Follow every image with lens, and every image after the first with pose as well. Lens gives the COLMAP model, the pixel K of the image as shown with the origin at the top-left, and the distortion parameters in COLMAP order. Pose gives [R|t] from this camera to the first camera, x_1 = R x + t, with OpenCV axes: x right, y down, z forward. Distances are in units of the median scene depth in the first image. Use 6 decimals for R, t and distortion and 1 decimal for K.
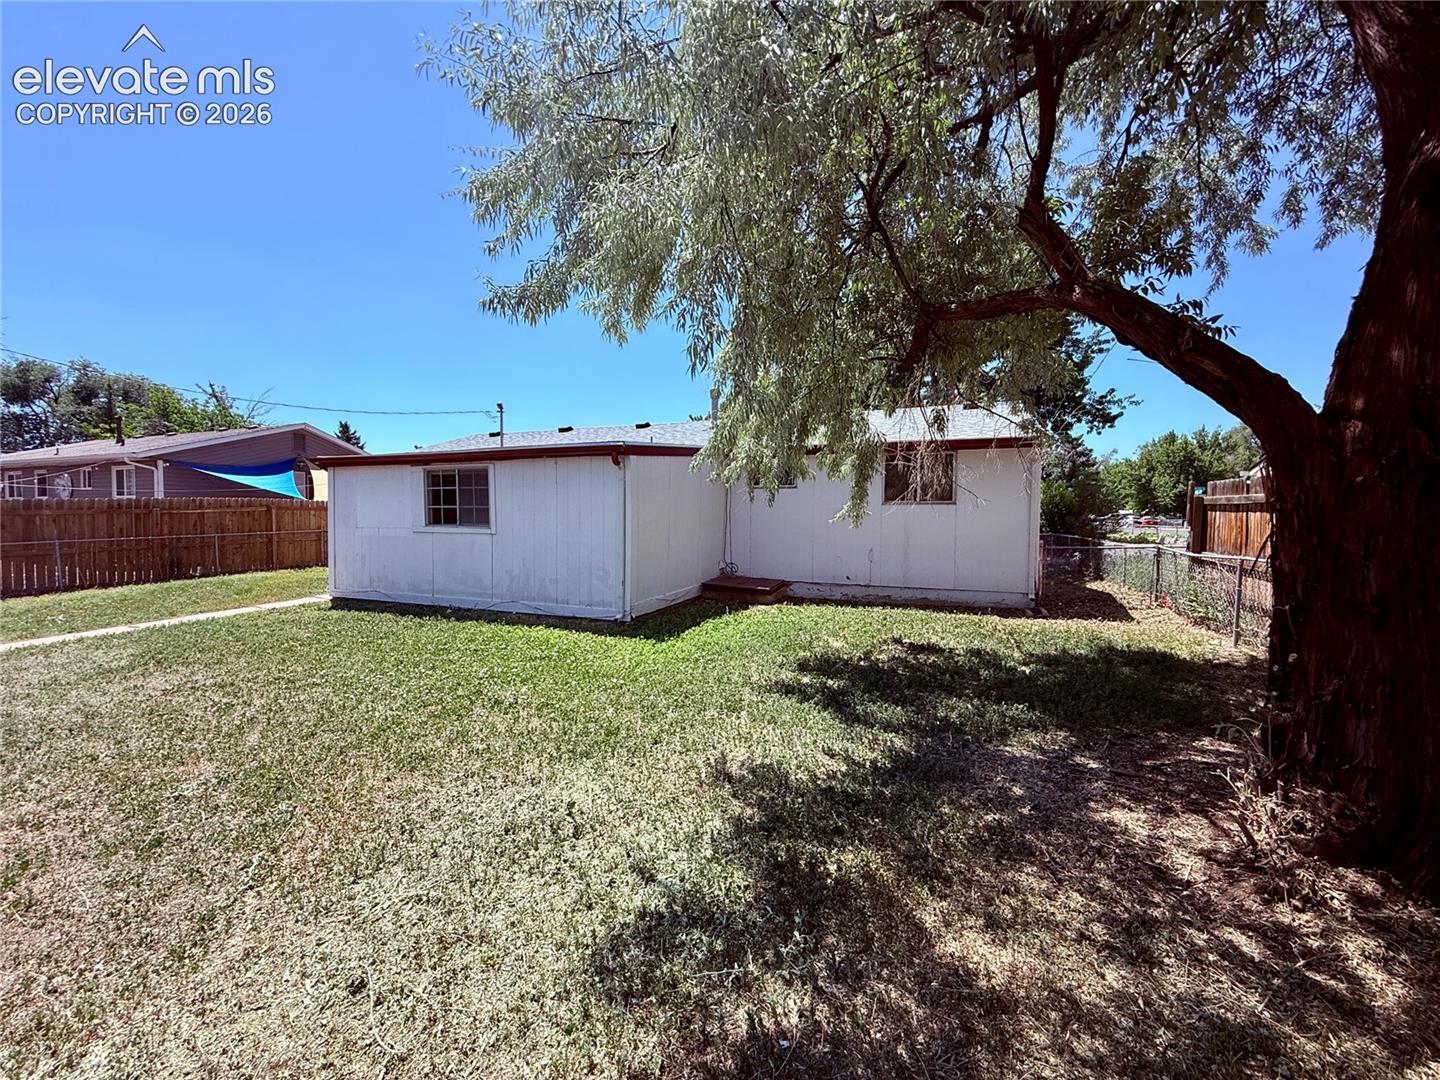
lens RADIAL K [[568.2, 0, 720.0], [0, 568.2, 540.0], [0, 0, 1]] dist [-0.000498, 0.000020]
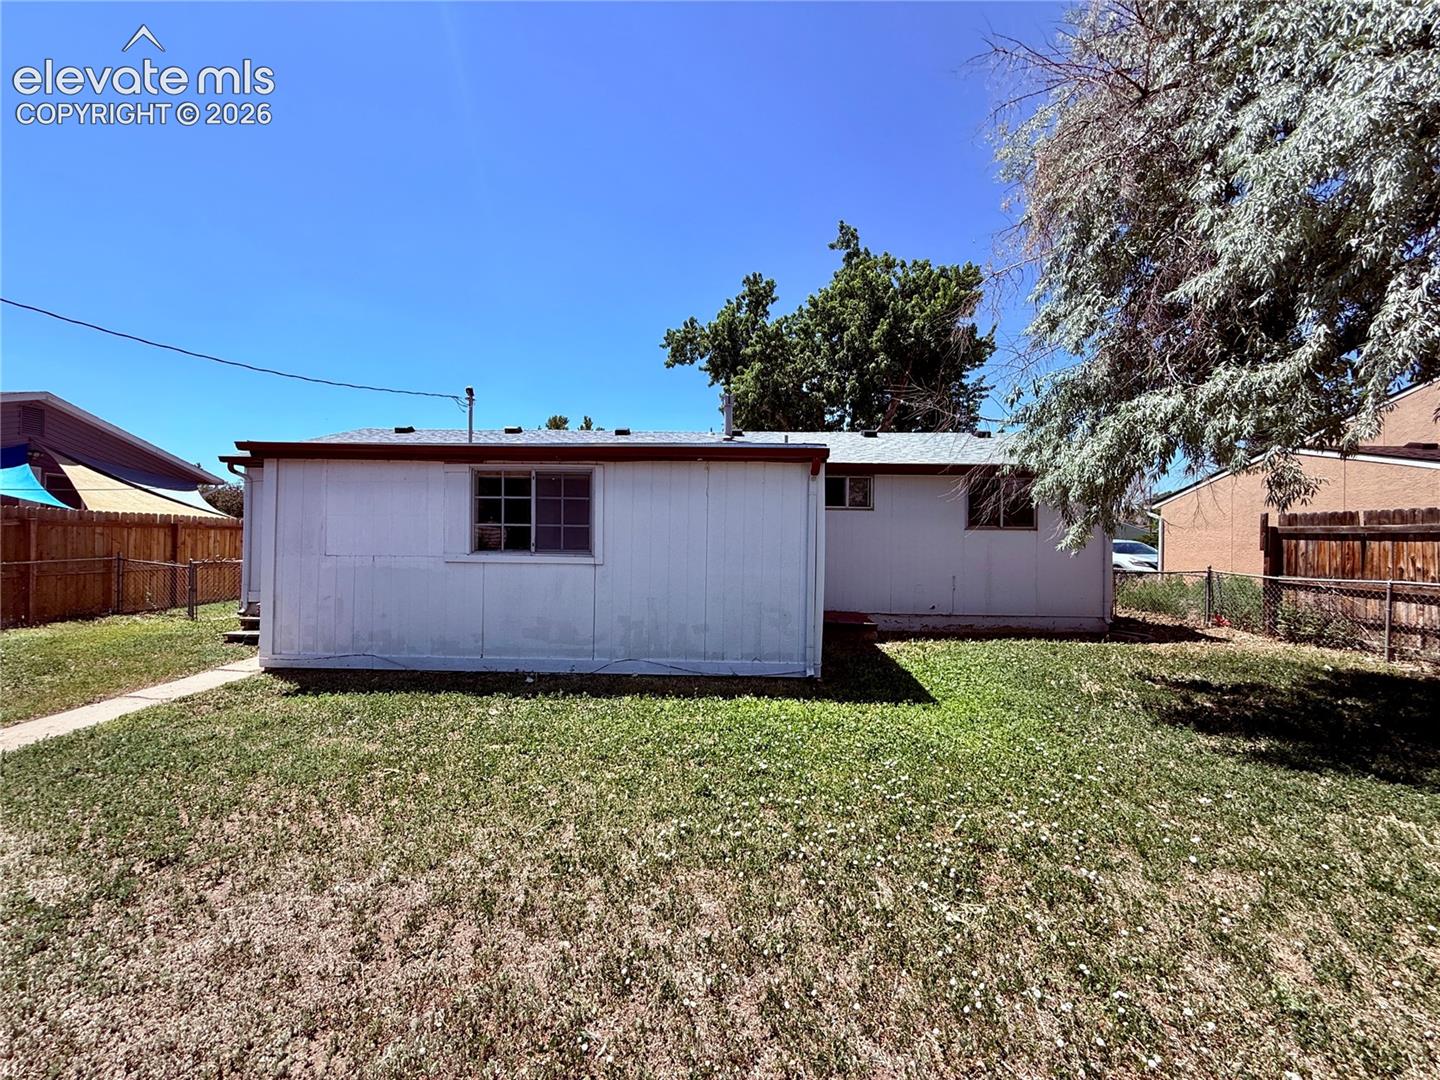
lens RADIAL K [[567.2, 0, 711.5], [0, 567.2, 539.9], [0, 0, 1]] dist [-0.000803, 0.000145]
pose [[0.939185, 0.005866, 0.343362, -0.484693], [0.007593, 0.999255, -0.037841, -0.013197], [-0.343328, 0.038147, 0.938441, 0.275131]]
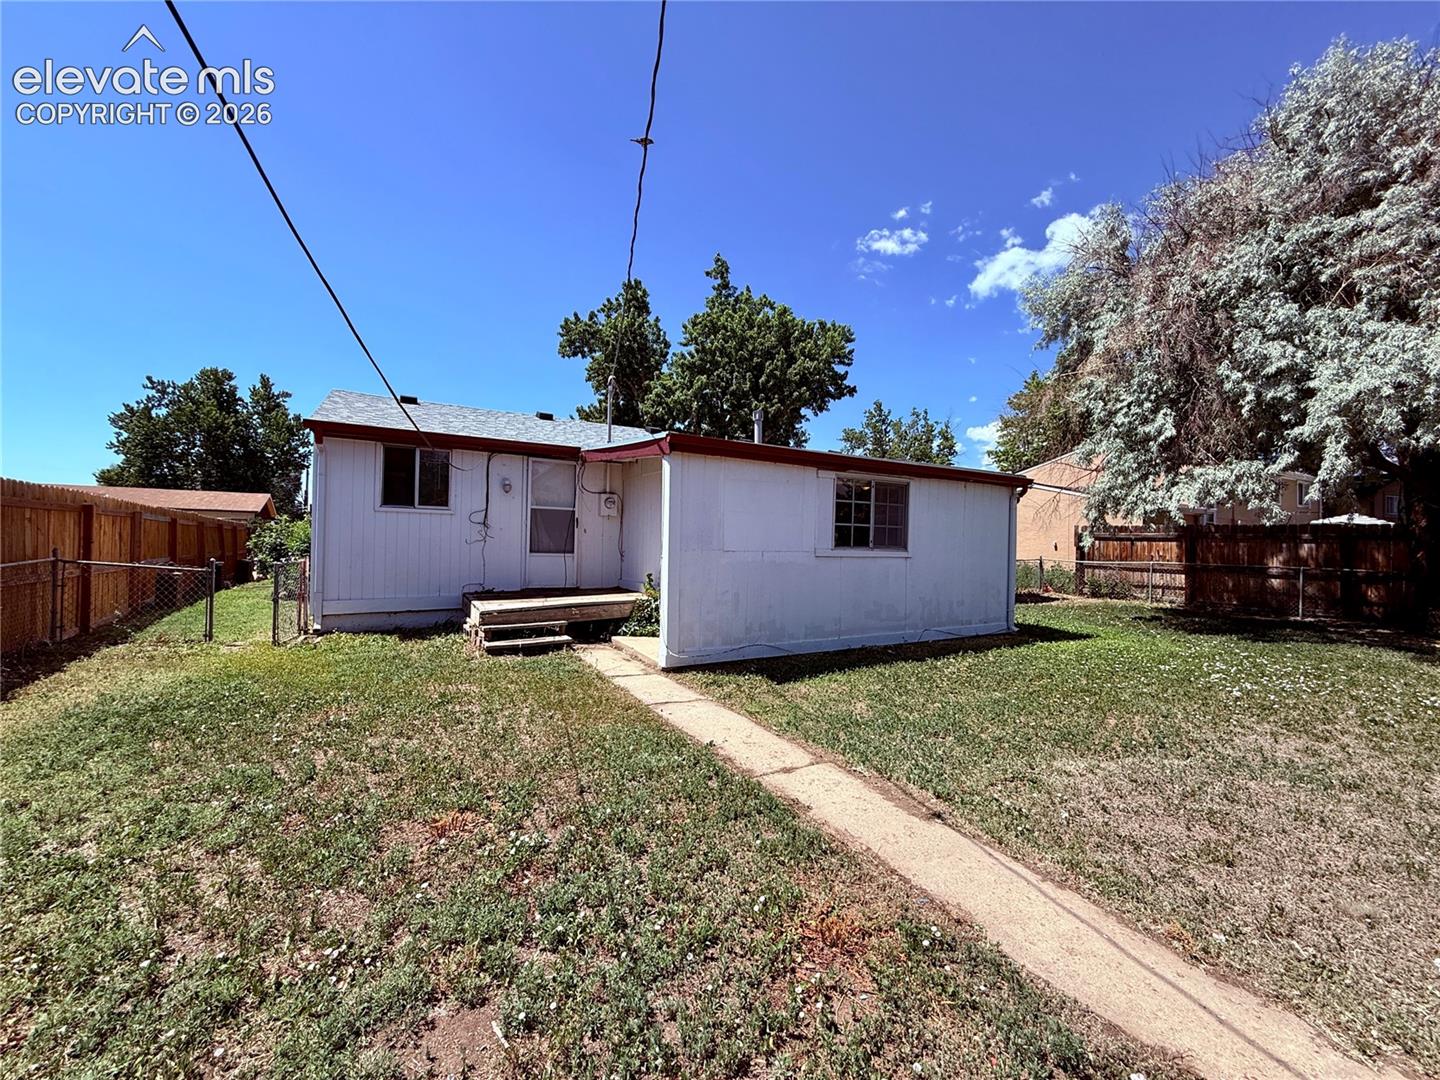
lens RADIAL K [[567.2, 0, 711.5], [0, 567.2, 539.9], [0, 0, 1]] dist [-0.000803, 0.000145]
pose [[0.621166, 0.008798, 0.783630, -1.237049], [0.016921, 0.999553, -0.024635, -0.020770], [-0.783497, 0.028562, 0.620739, 0.653363]]
